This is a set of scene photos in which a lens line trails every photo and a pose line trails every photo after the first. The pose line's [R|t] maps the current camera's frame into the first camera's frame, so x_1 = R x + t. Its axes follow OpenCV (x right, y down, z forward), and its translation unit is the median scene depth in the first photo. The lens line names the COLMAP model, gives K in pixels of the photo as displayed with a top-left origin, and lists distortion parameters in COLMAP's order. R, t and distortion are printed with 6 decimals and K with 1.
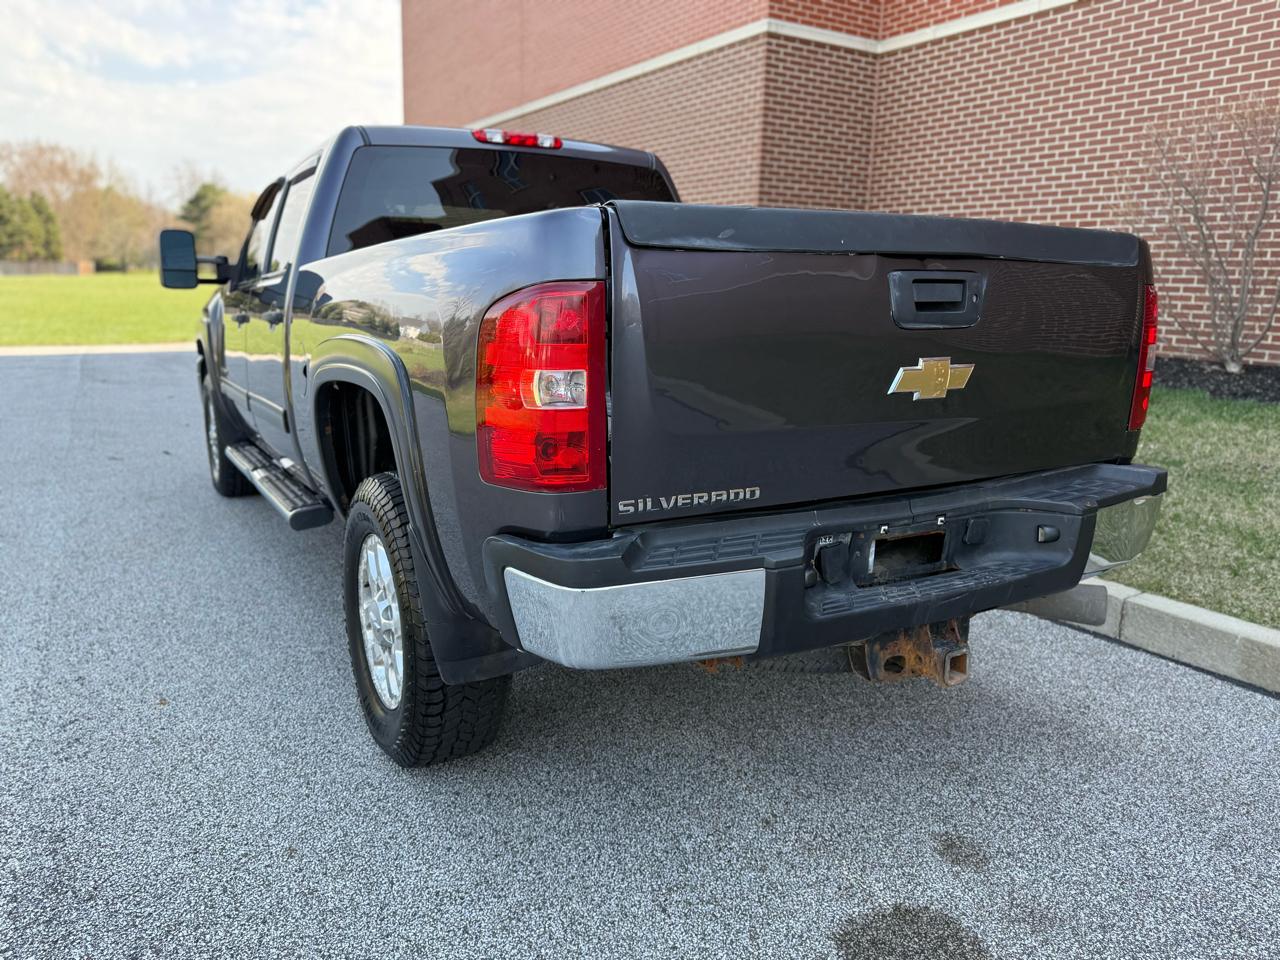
lens RADIAL K [[942.9, 0, 636.1], [0, 942.9, 460.5], [0, 0, 1]] dist [0.002030, 0.001051]
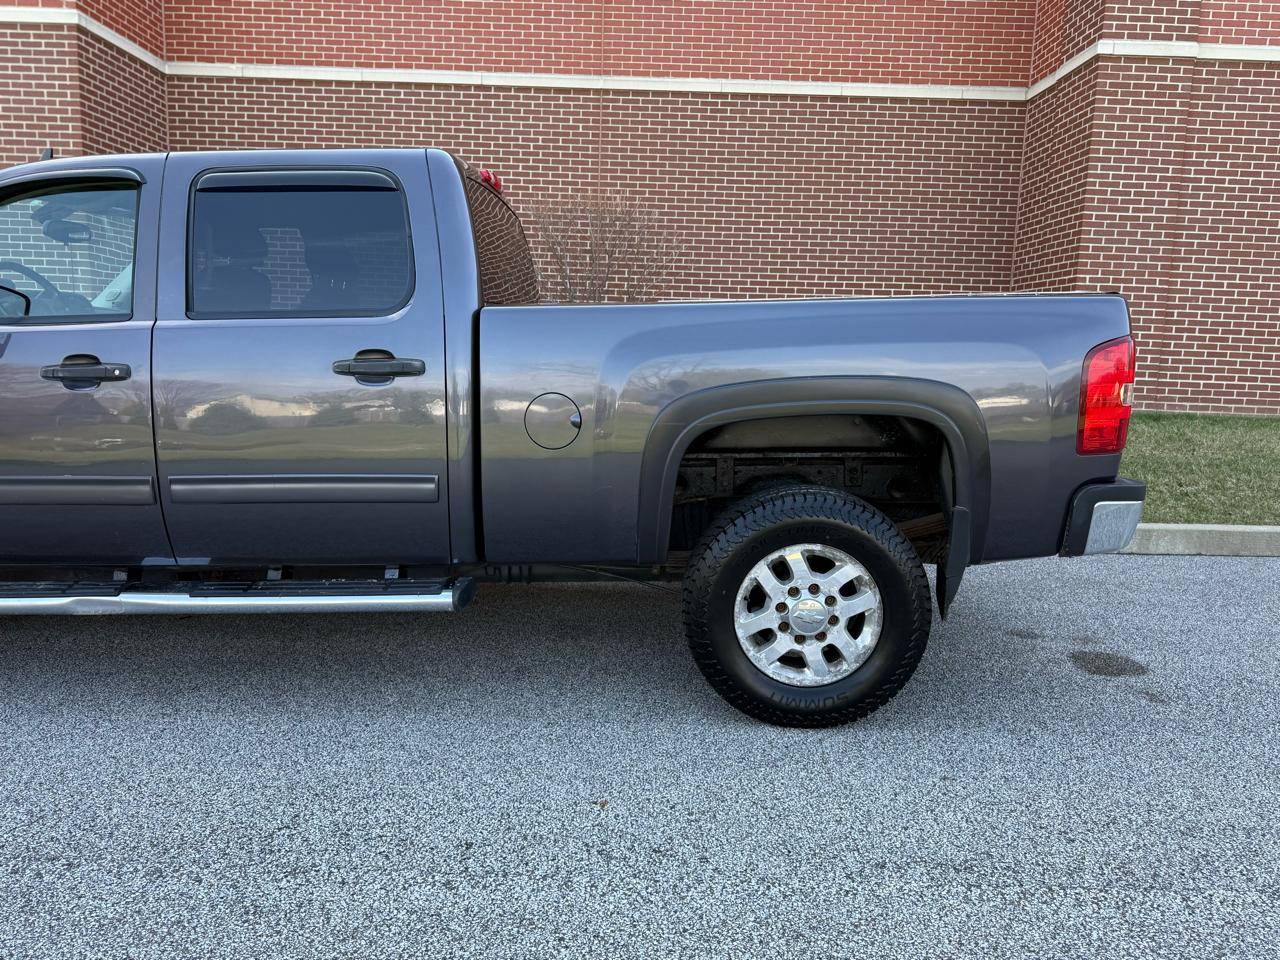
lens RADIAL K [[928.6, 0, 638.6], [0, 928.6, 477.8], [0, 0, 1]] dist [0.023948, -0.024406]
pose [[0.513667, -0.134727, 0.847346, -0.422309], [0.144513, 0.987071, 0.069338, -0.035389], [-0.845732, 0.086836, 0.526495, 0.173343]]
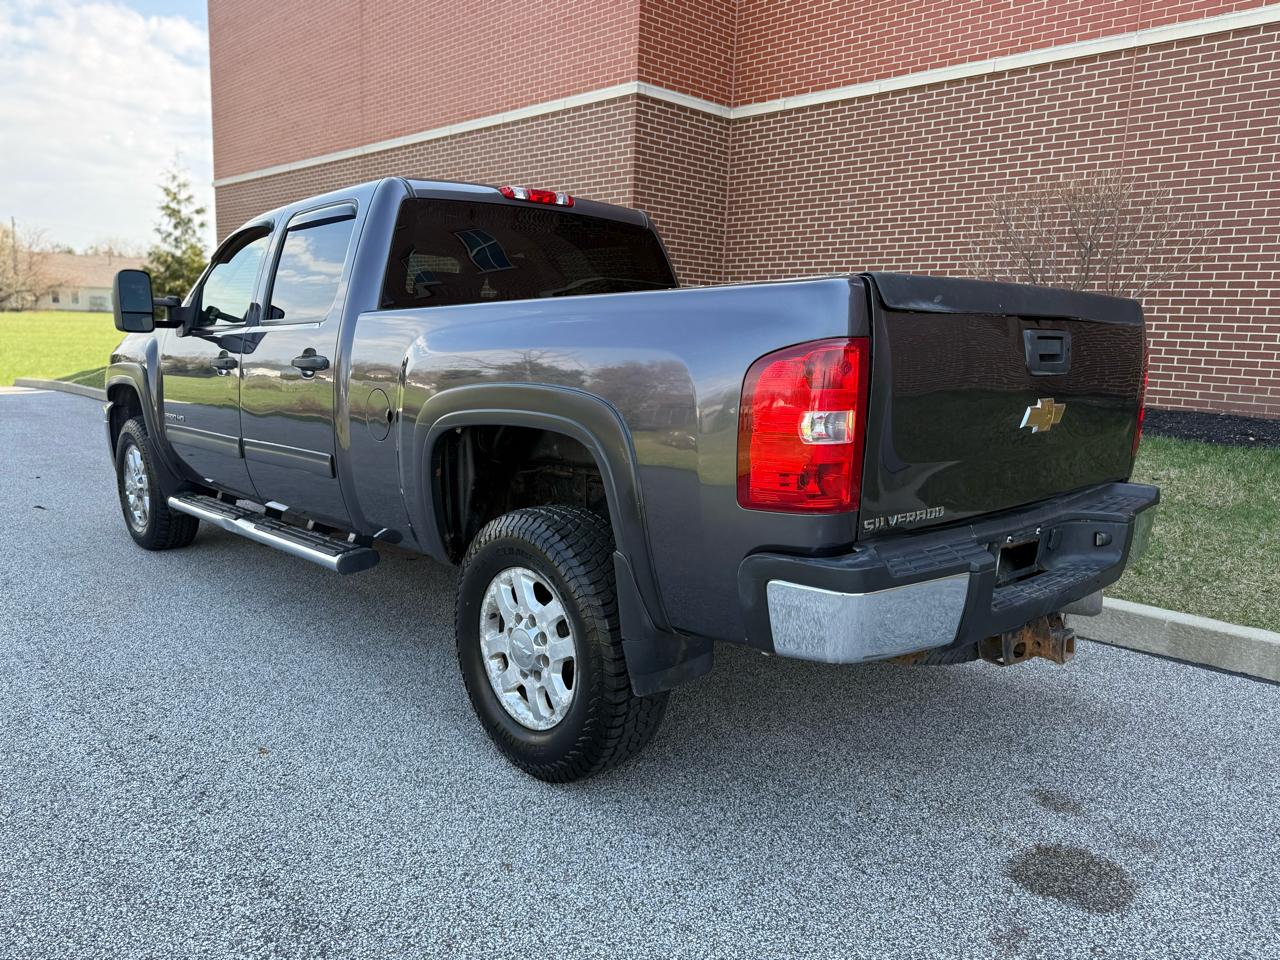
lens RADIAL K [[934.8, 0, 641.3], [0, 934.8, 480.0], [0, 0, 1]] dist [0.025765, -0.025419]
pose [[0.974016, -0.026132, 0.224966, -0.118388], [0.031371, 0.999313, -0.019745, 0.001396], [-0.224296, 0.026290, 0.974166, -0.020400]]
